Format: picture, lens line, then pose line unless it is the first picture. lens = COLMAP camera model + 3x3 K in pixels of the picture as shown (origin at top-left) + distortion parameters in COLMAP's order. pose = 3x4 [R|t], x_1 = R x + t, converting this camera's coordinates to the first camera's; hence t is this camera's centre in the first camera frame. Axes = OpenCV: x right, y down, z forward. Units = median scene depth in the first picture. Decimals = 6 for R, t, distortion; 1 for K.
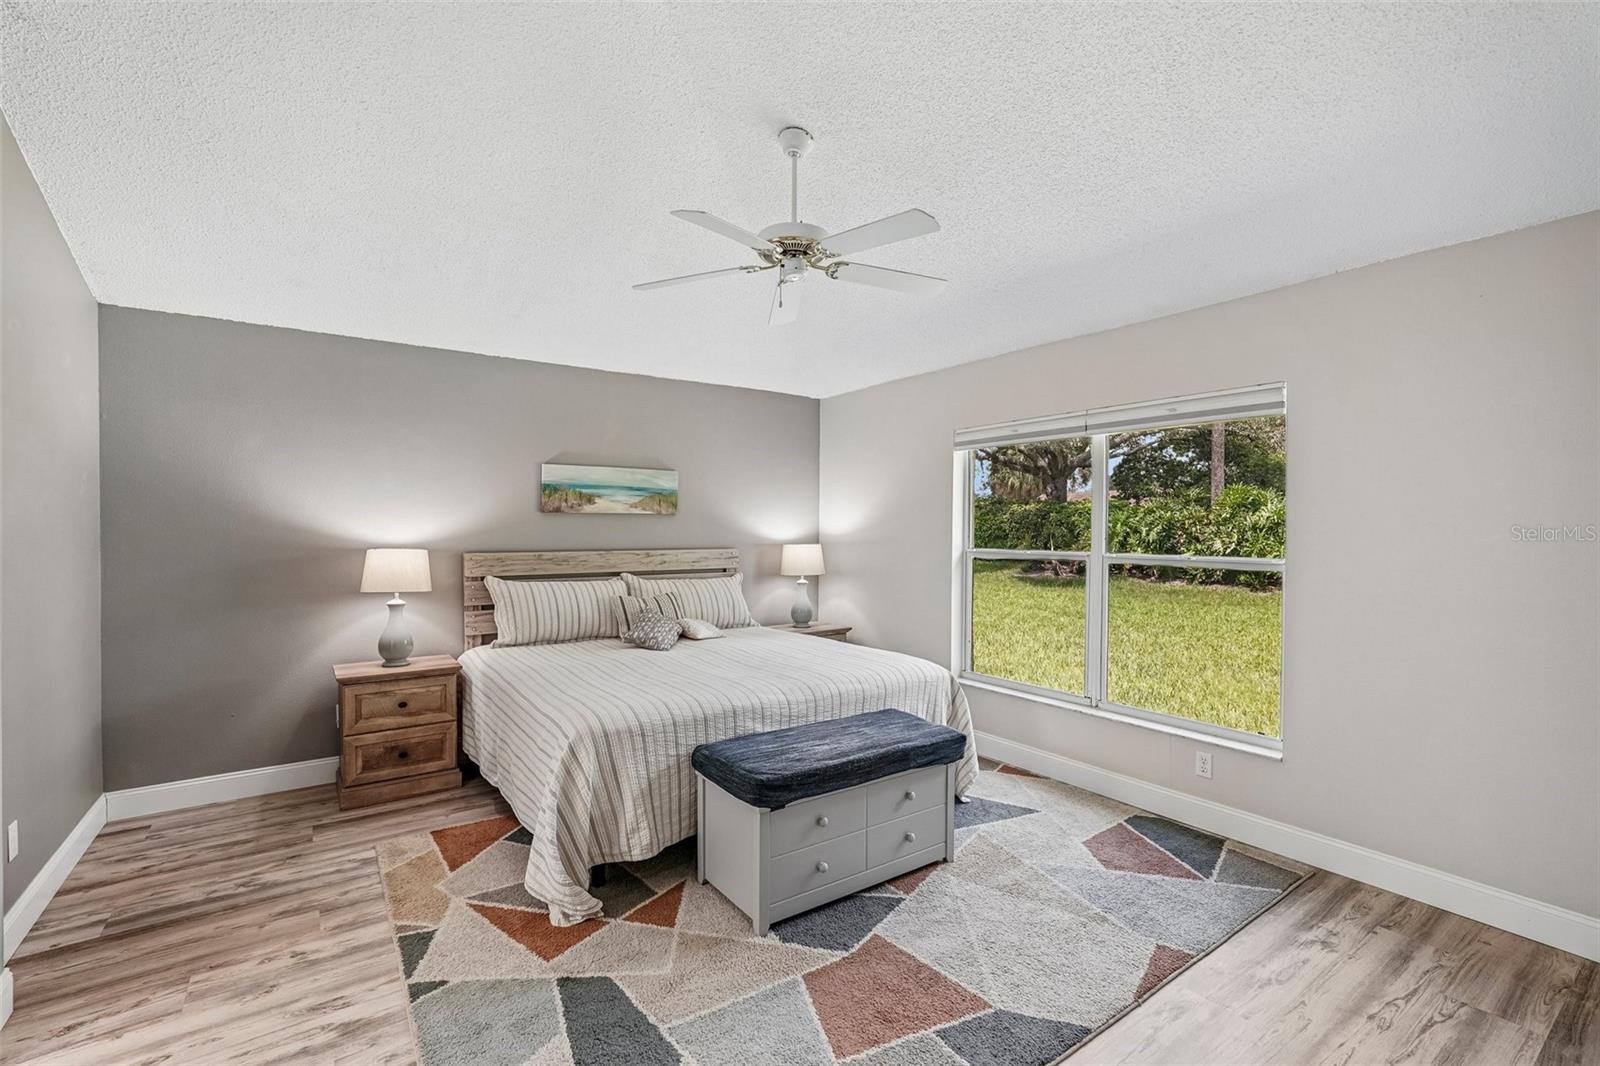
lens RADIAL K [[708.7, 0, 792.4], [0, 708.7, 534.4], [0, 0, 1]] dist [-0.014726, 0.008518]
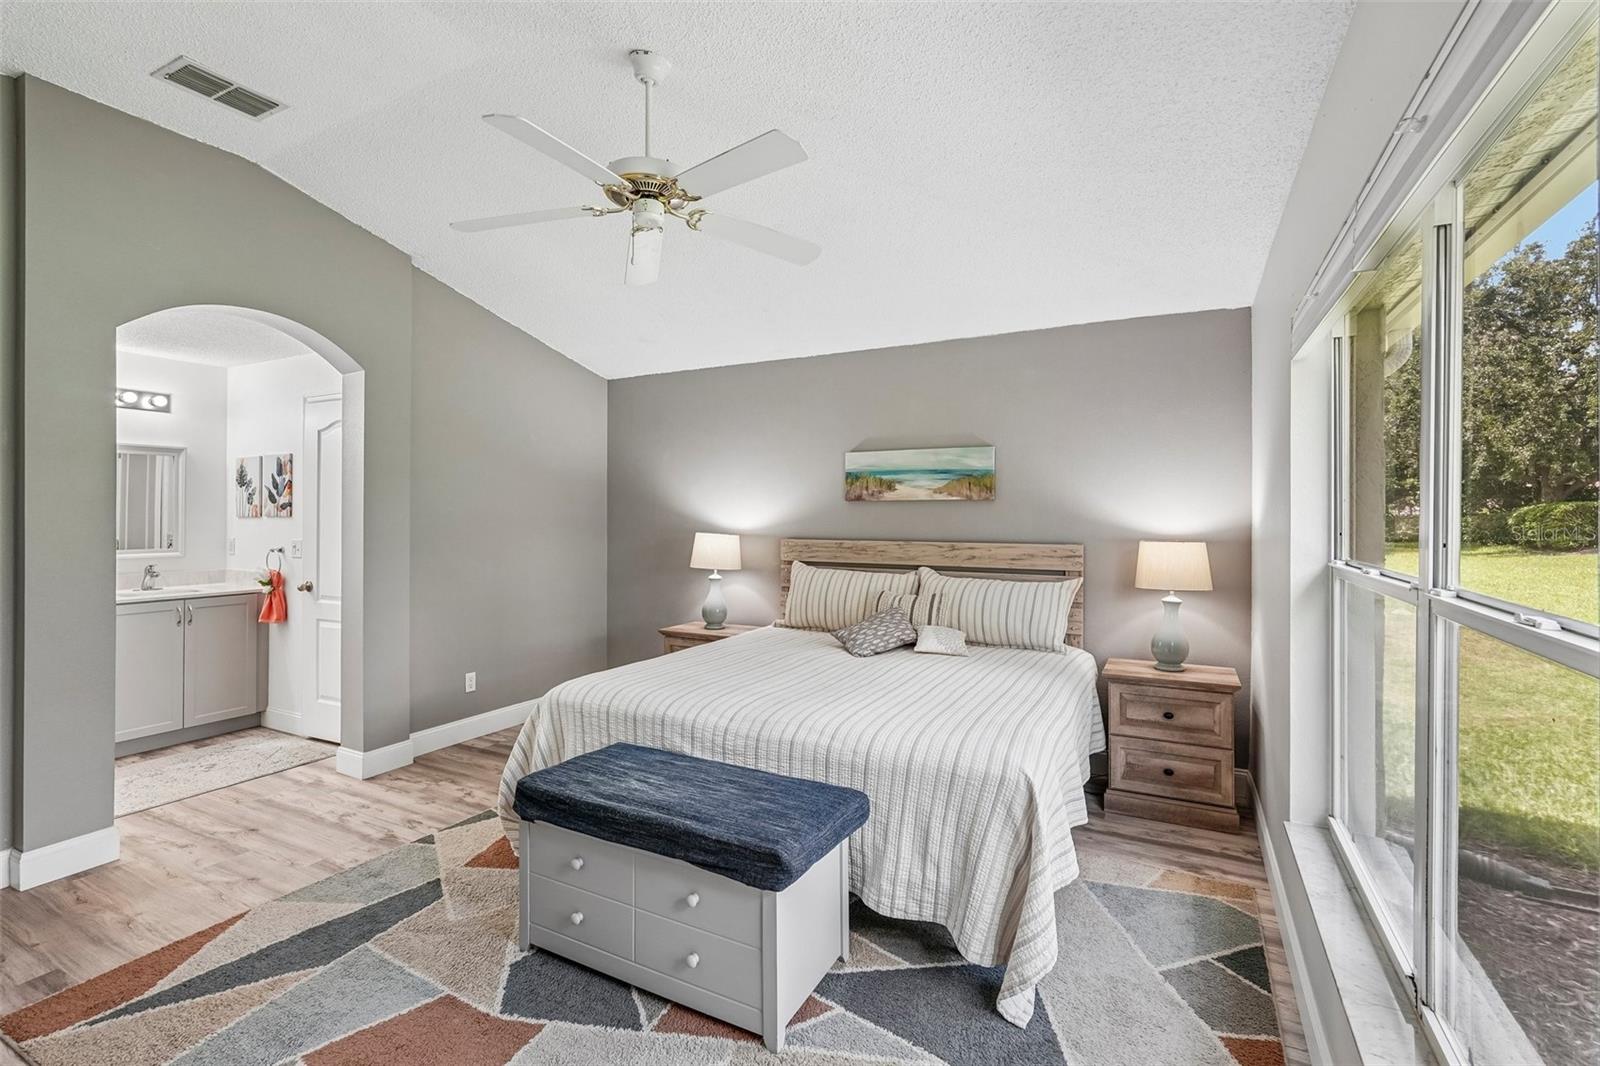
lens RADIAL K [[708.7, 0, 784.6], [0, 708.7, 523.2], [0, 0, 1]] dist [-0.014726, 0.008518]
pose [[0.454349, 0.004533, -0.890812, 0.740316], [-0.008474, 0.999964, 0.000766, 0.000204], [0.890784, 0.007201, 0.454371, 0.690420]]
